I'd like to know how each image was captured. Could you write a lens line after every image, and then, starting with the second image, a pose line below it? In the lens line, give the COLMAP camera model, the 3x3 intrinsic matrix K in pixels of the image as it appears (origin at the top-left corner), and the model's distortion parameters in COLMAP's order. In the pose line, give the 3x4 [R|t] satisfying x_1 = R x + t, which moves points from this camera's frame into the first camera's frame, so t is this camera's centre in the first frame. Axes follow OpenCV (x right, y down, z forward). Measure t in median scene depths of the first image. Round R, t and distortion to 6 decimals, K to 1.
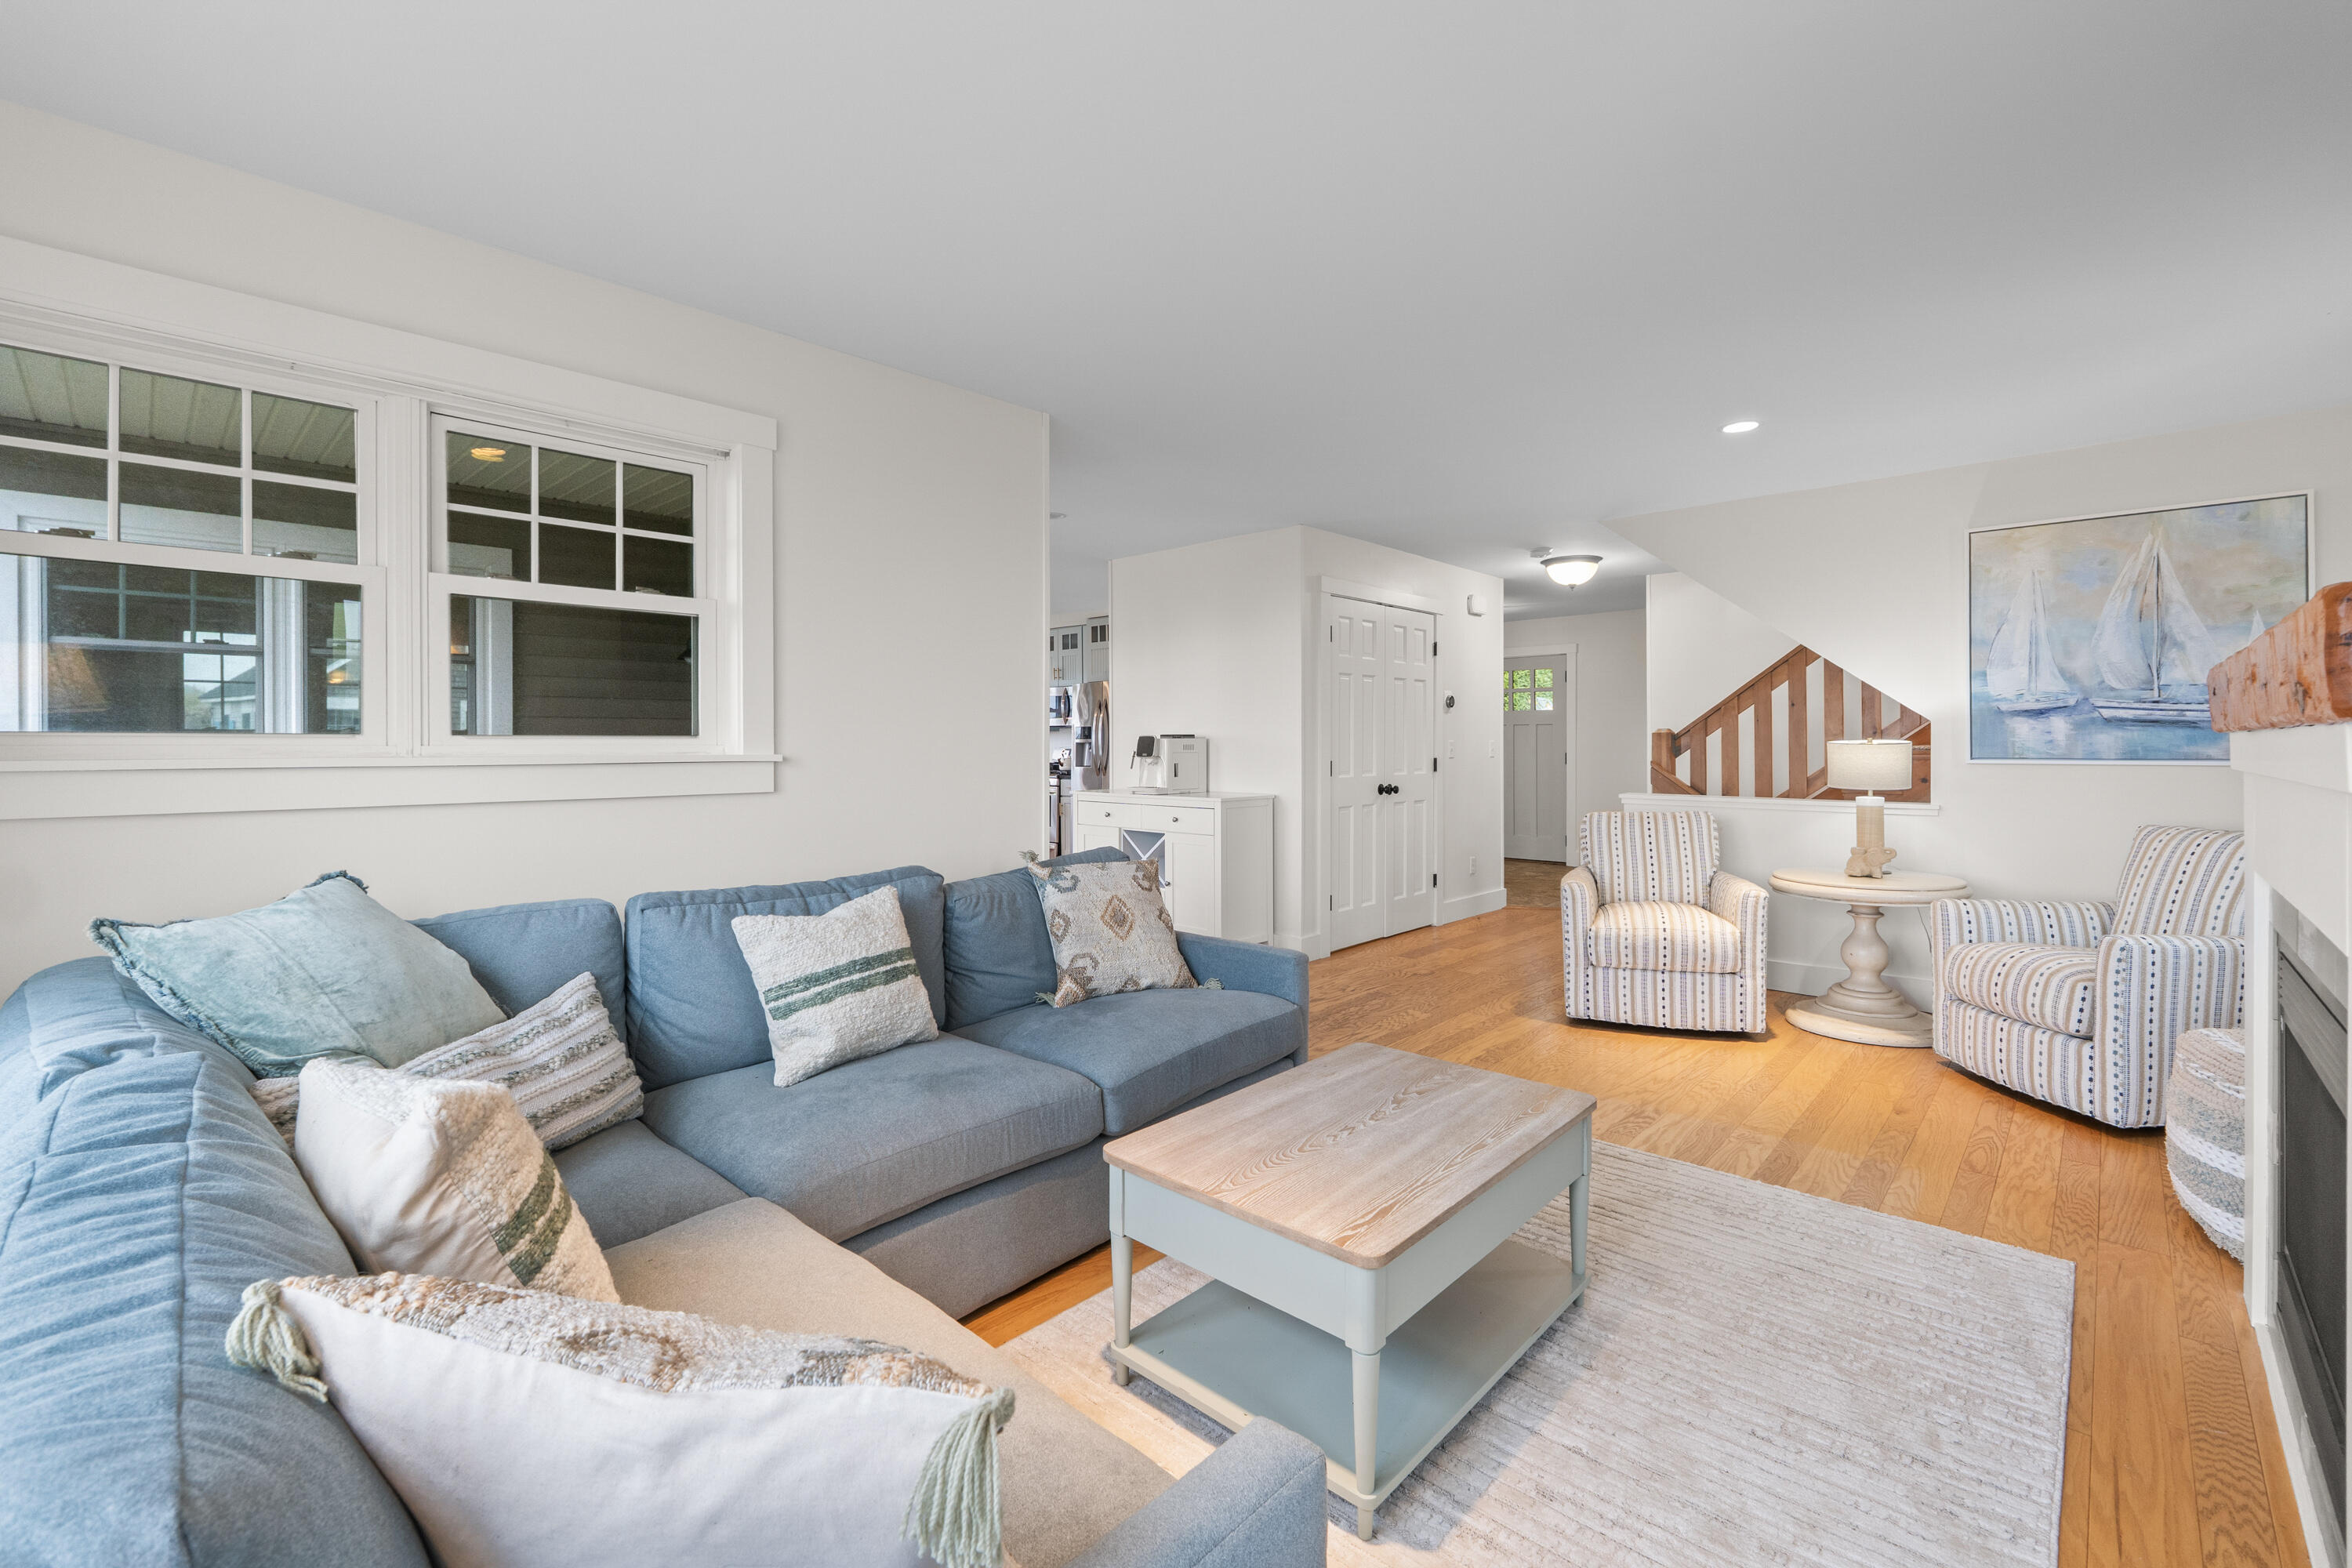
lens RADIAL K [[1000.3, 0, 1165.4], [0, 1000.3, 744.4], [0, 0, 1]] dist [-0.001140, -0.000379]
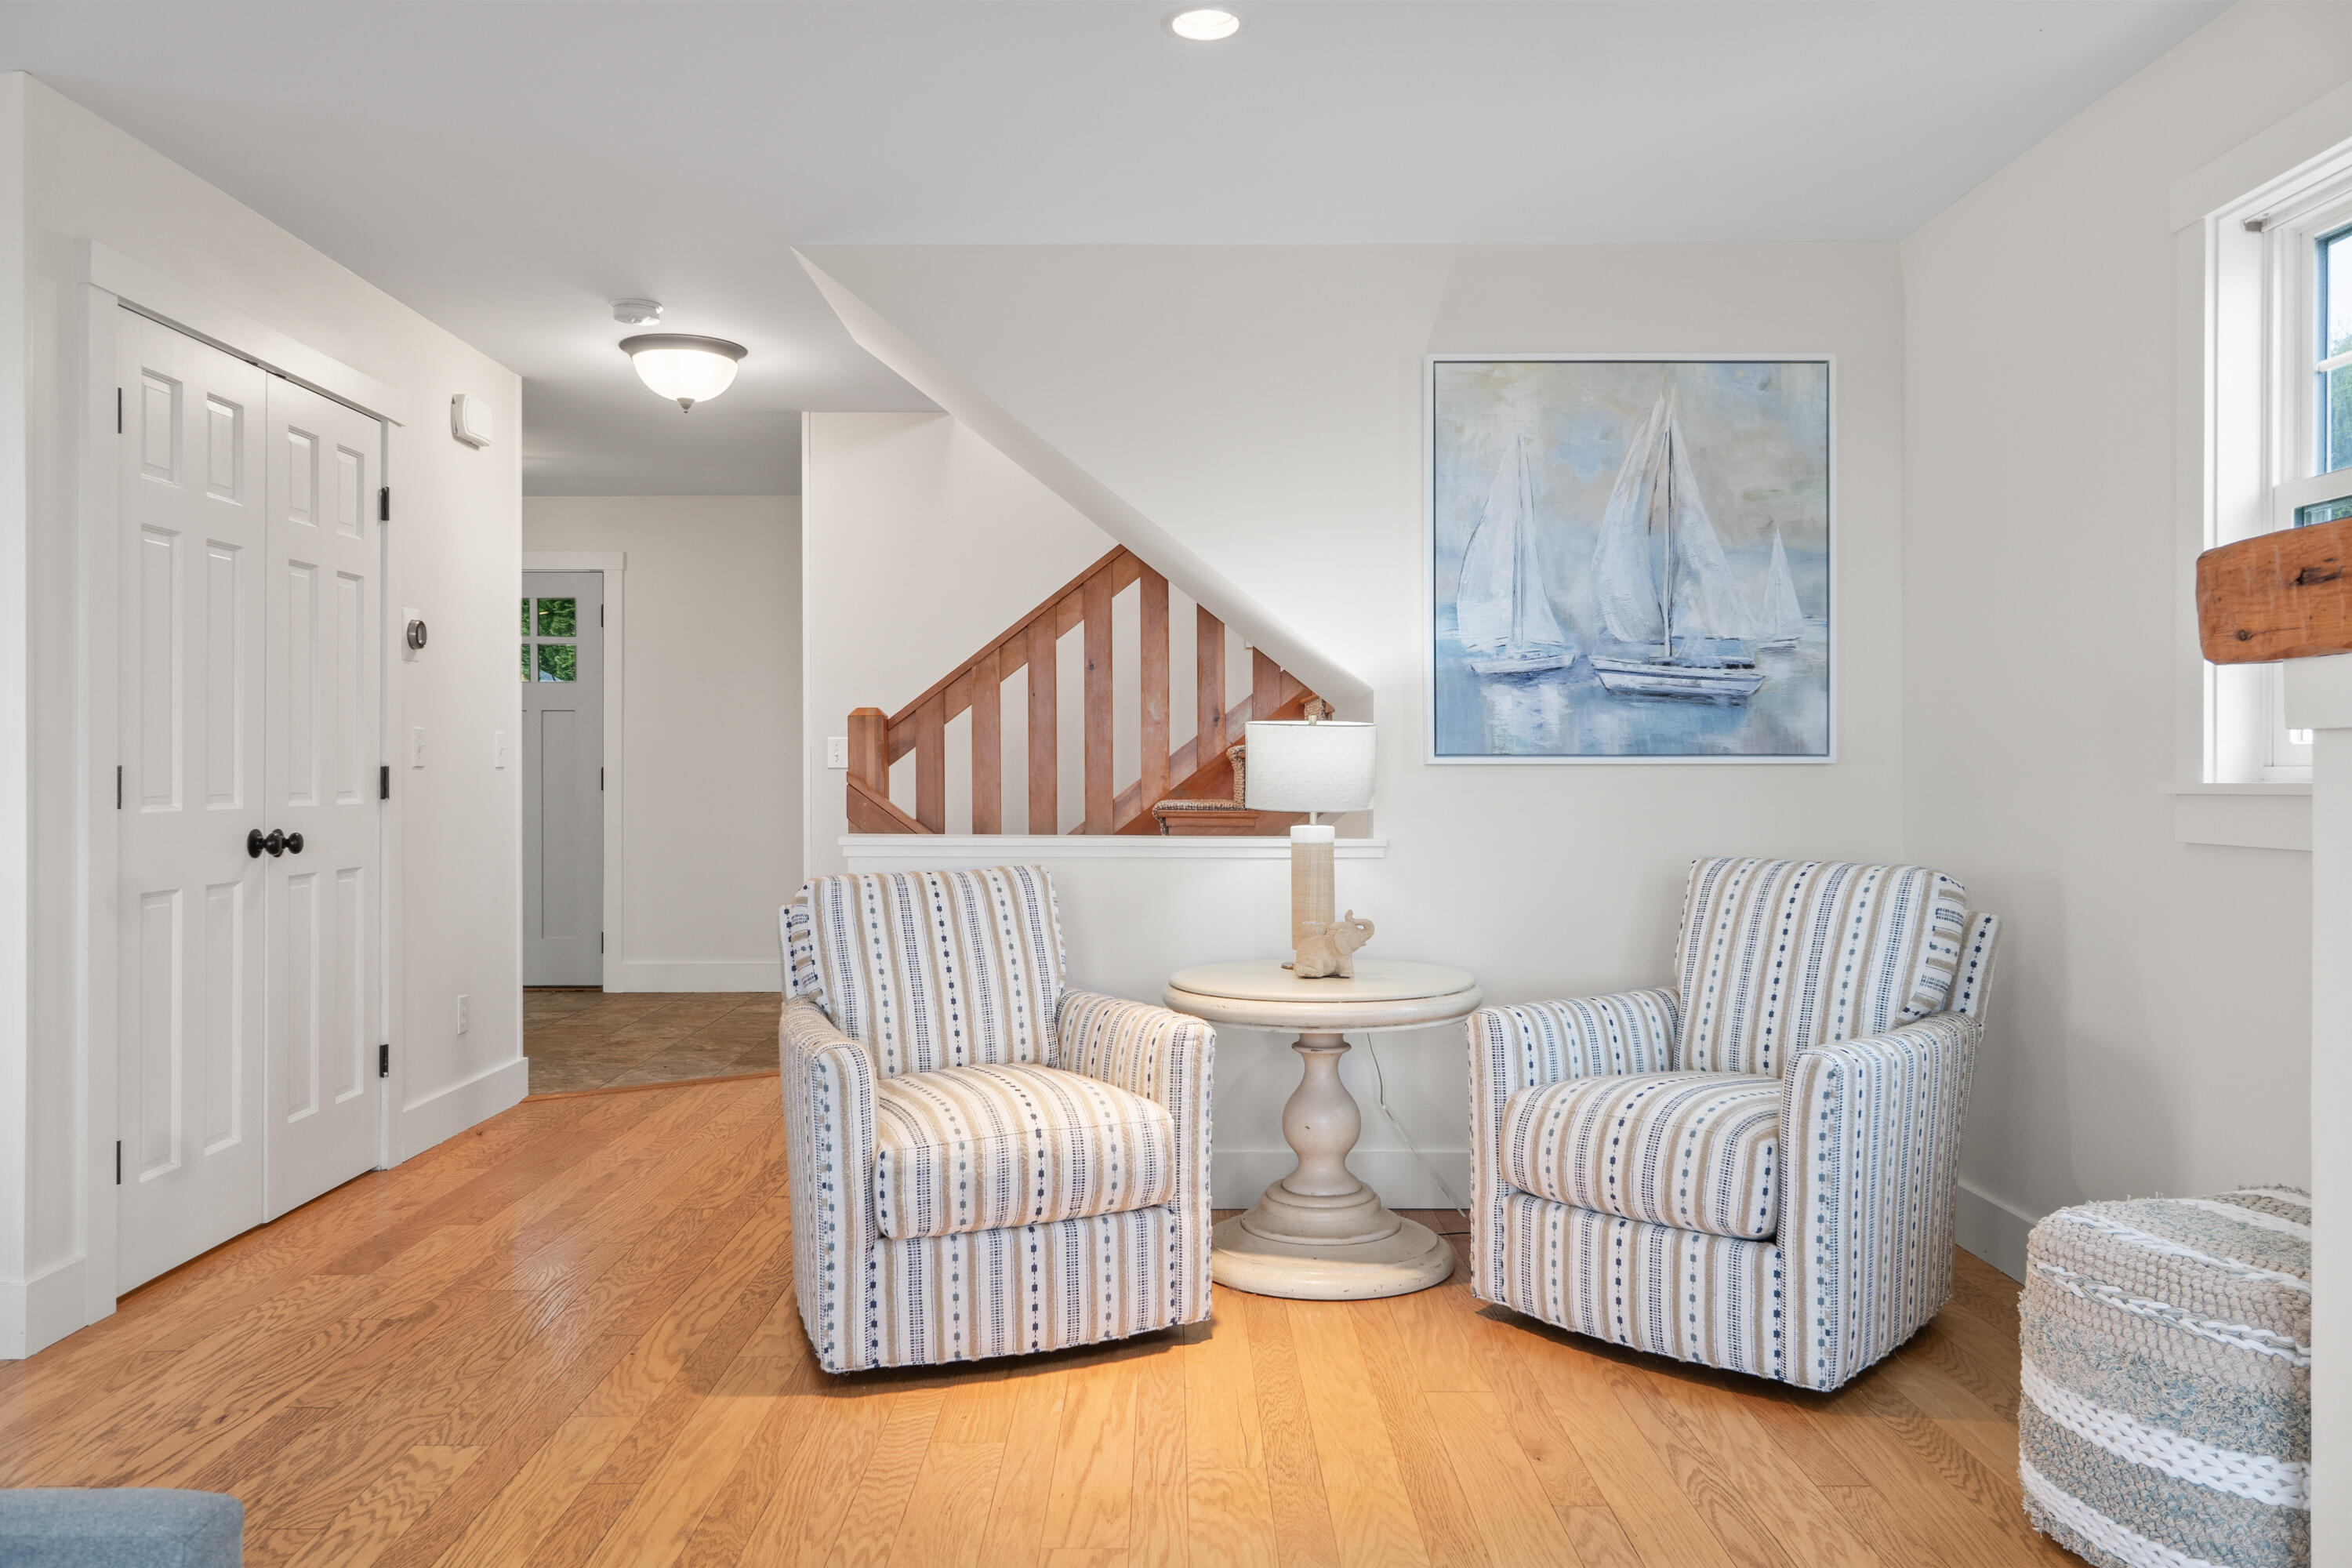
lens RADIAL K [[1716.8, 0, 1176.0], [0, 1716.8, 784.0], [0, 0, 1]] dist [-0.000539, 0.000182]
pose [[0.717745, -0.002099, 0.696303, 0.013938], [-0.001972, 0.999985, 0.005047, 0.027014], [-0.696303, -0.004995, 0.717731, 0.413882]]
